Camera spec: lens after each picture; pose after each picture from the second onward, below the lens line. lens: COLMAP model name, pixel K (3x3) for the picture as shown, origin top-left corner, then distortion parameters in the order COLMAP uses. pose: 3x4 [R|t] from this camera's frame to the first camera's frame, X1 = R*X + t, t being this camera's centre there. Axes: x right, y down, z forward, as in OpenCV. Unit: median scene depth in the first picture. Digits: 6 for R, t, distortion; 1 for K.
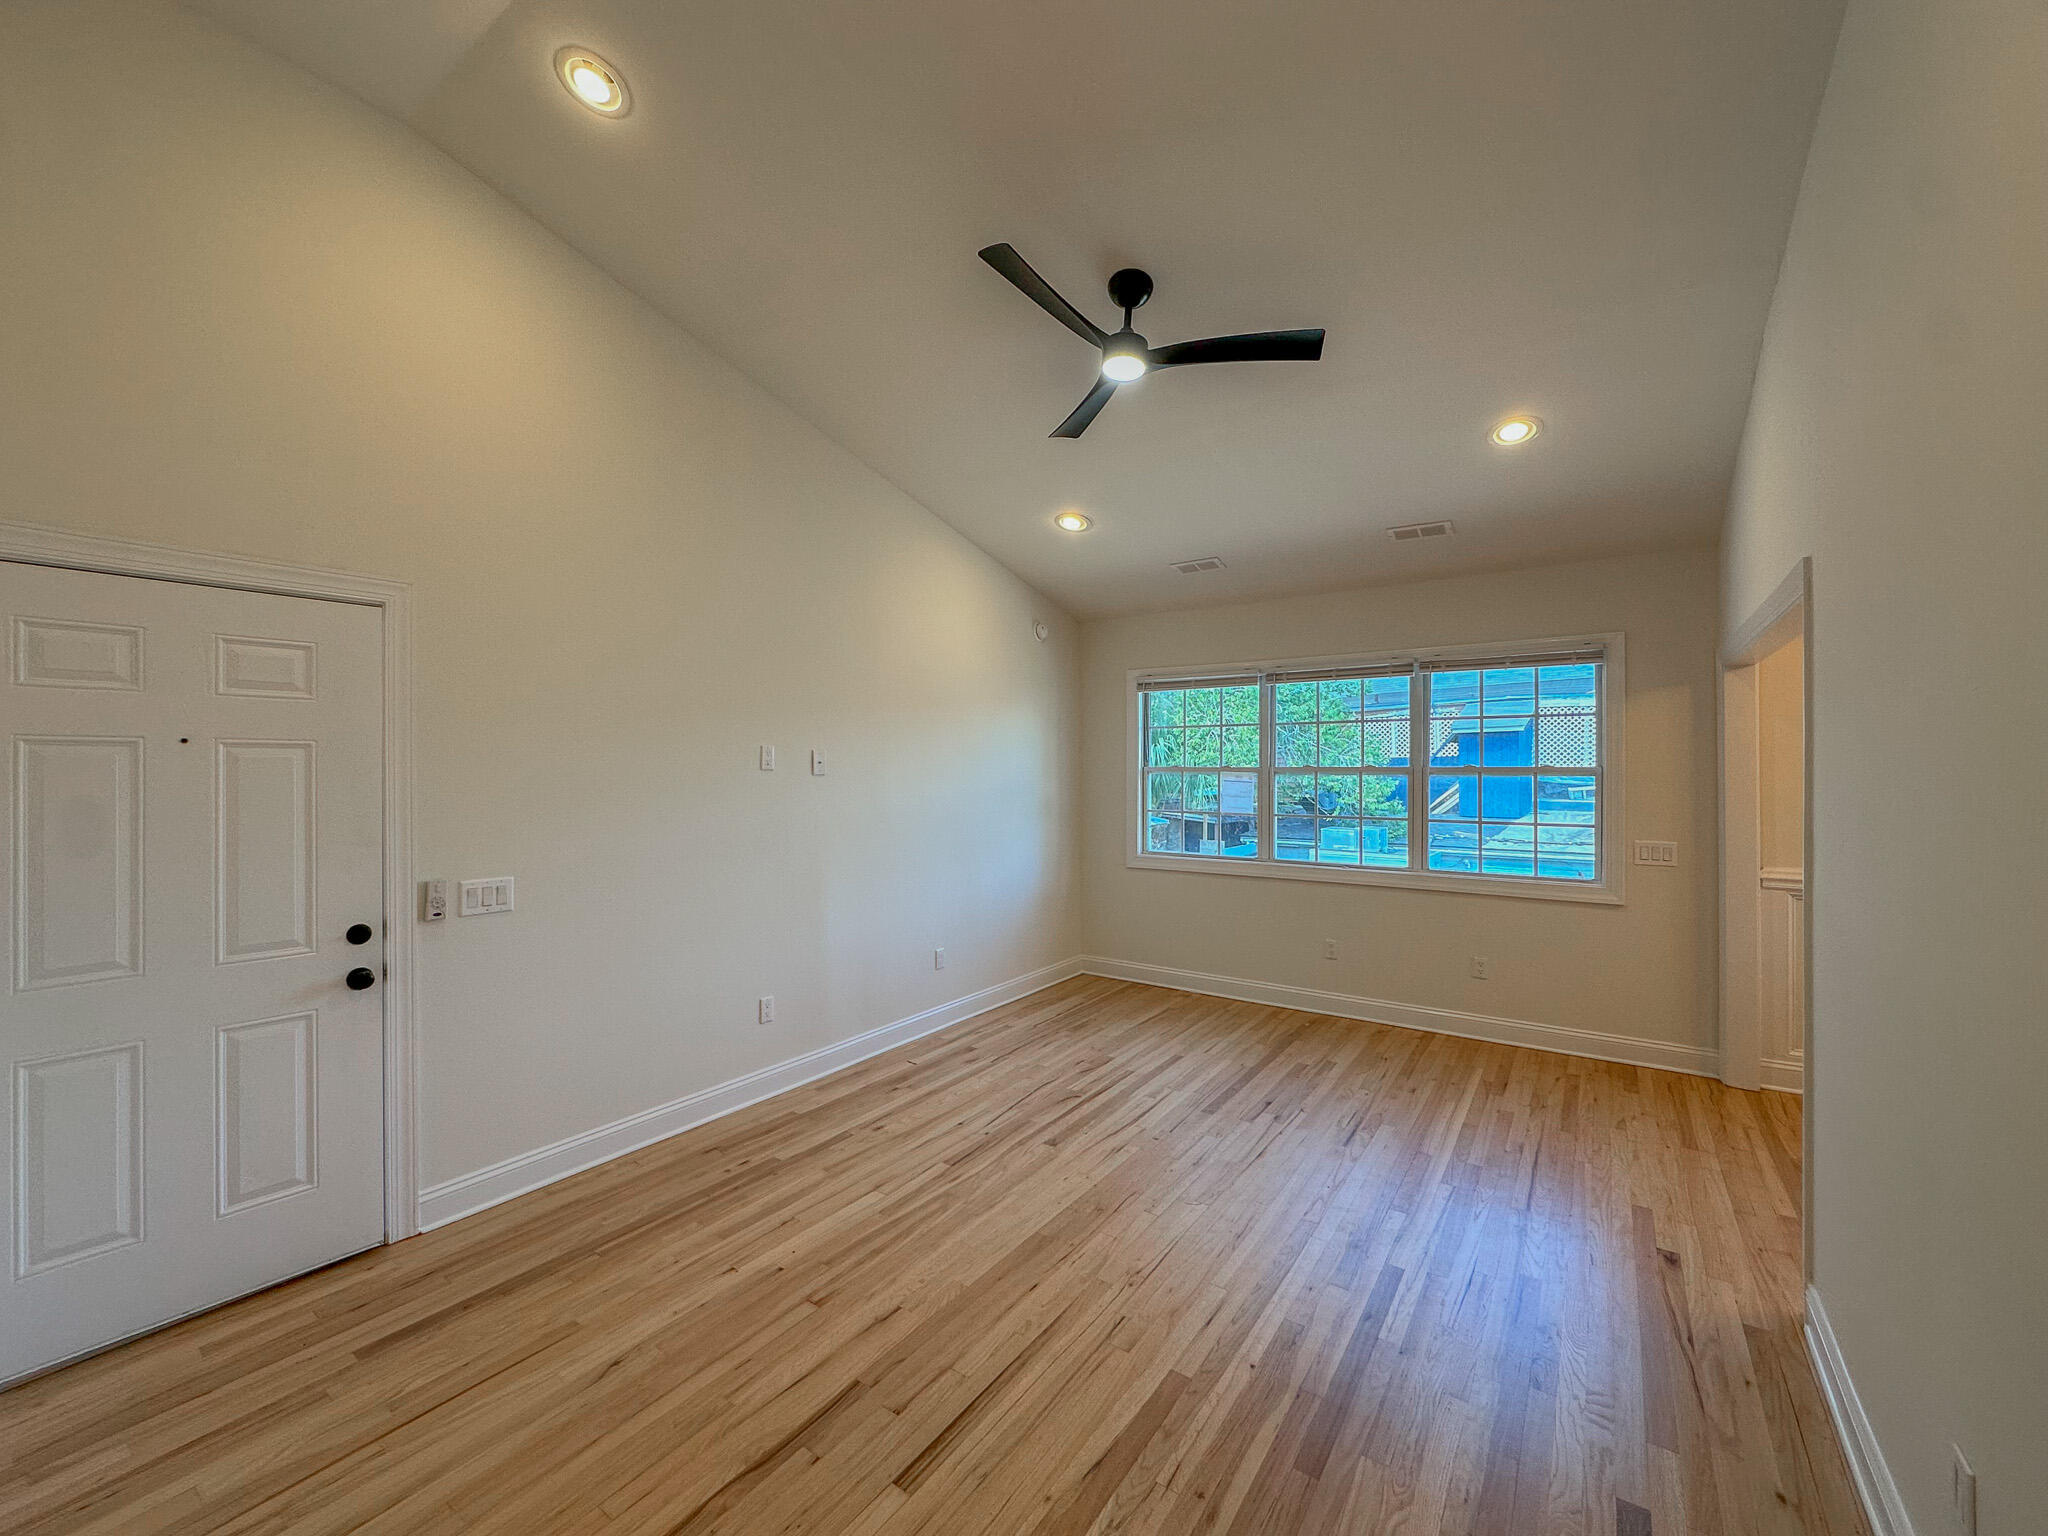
lens RADIAL K [[829.9, 0, 1023.1], [0, 829.9, 768.9], [0, 0, 1]] dist [0.000794, 0.000484]
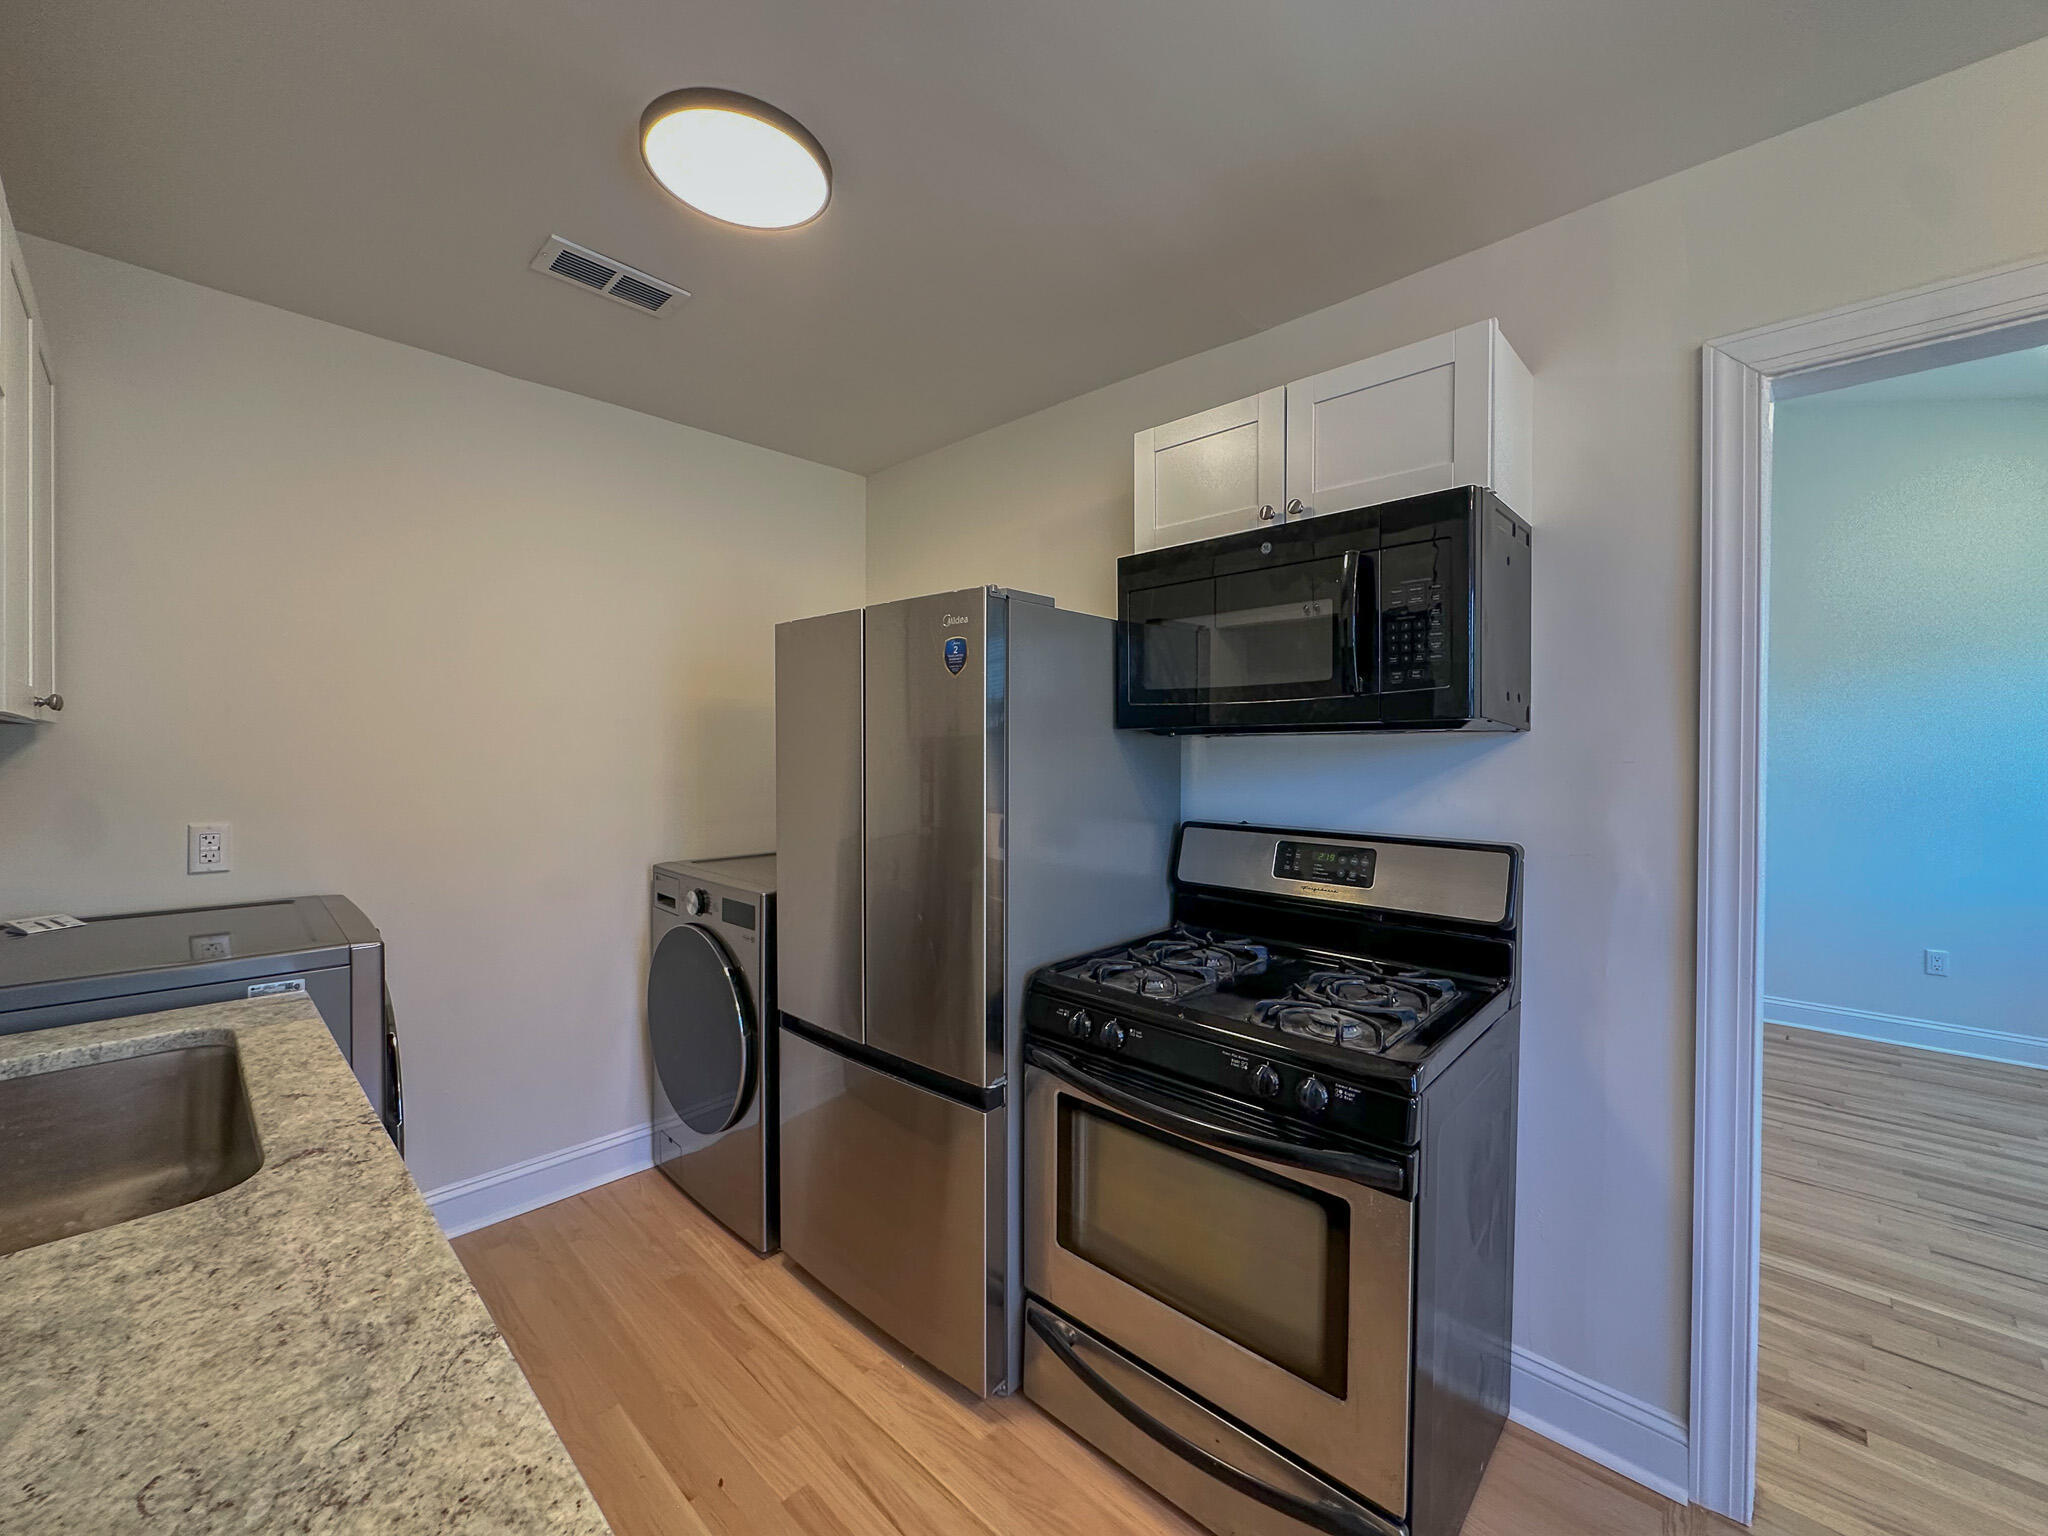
lens RADIAL K [[829.9, 0, 1022.4], [0, 829.9, 762.5], [0, 0, 1]] dist [0.000794, 0.000484]
pose [[-0.137500, 0.009122, -0.990460, 0.943248], [-0.005292, 0.999937, 0.009944, 0.038860], [0.990488, 0.006609, -0.137443, 0.280517]]
